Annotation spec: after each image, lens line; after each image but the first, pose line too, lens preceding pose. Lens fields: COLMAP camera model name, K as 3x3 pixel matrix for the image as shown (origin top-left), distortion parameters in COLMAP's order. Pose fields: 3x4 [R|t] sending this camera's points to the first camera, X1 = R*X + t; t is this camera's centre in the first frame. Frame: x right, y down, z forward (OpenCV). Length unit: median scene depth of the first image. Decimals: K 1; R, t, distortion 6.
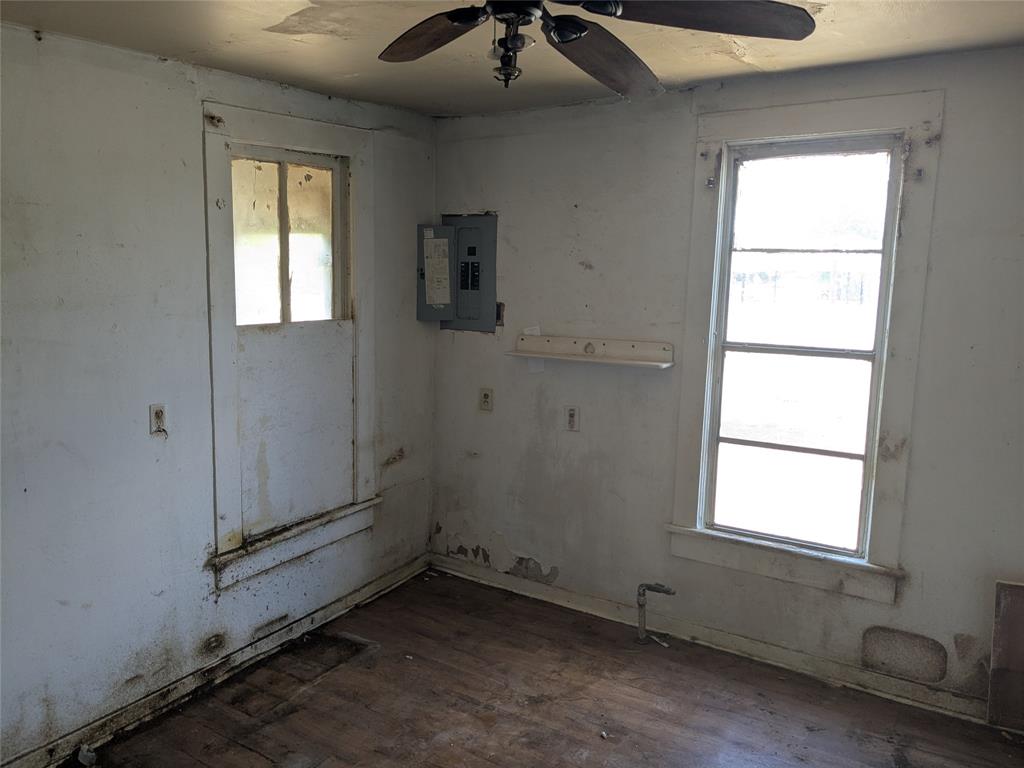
lens RADIAL K [[813.2, 0, 514.5], [0, 813.2, 385.7], [0, 0, 1]] dist [0.041797, -0.060025]
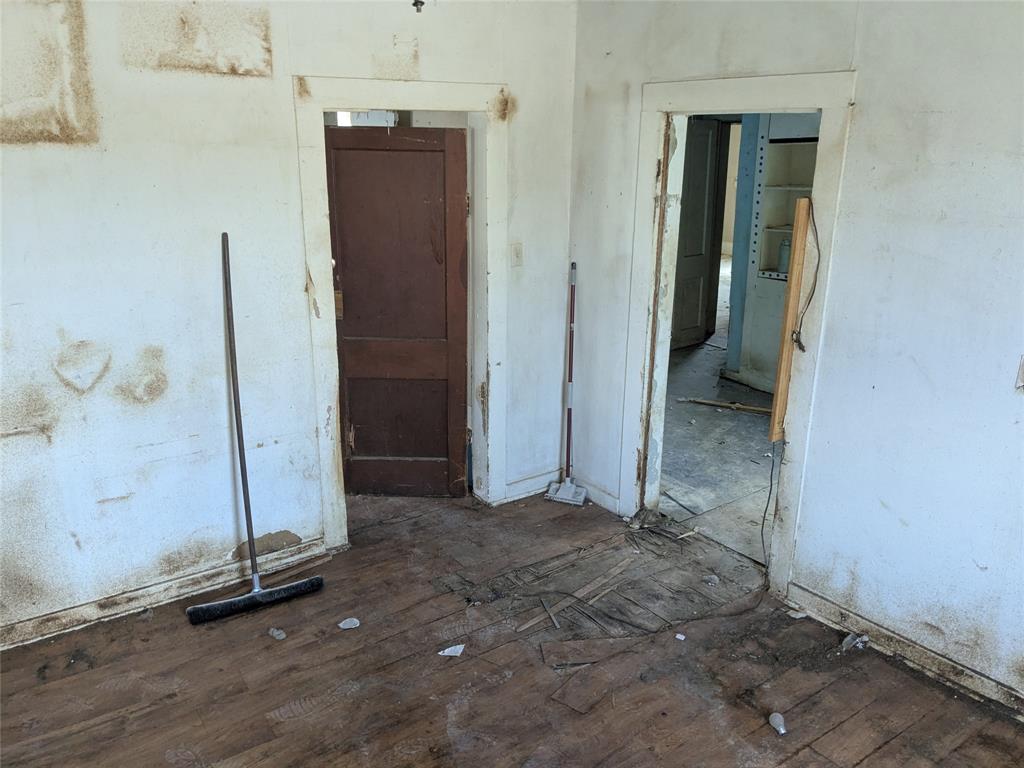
lens RADIAL K [[813.2, 0, 515.9], [0, 813.2, 385.8], [0, 0, 1]] dist [0.041797, -0.060025]
pose [[-0.354808, 0.274023, -0.893881, 0.470482], [-0.134544, 0.931168, 0.338858, -0.154681], [0.925208, 0.240495, -0.293517, 0.767428]]
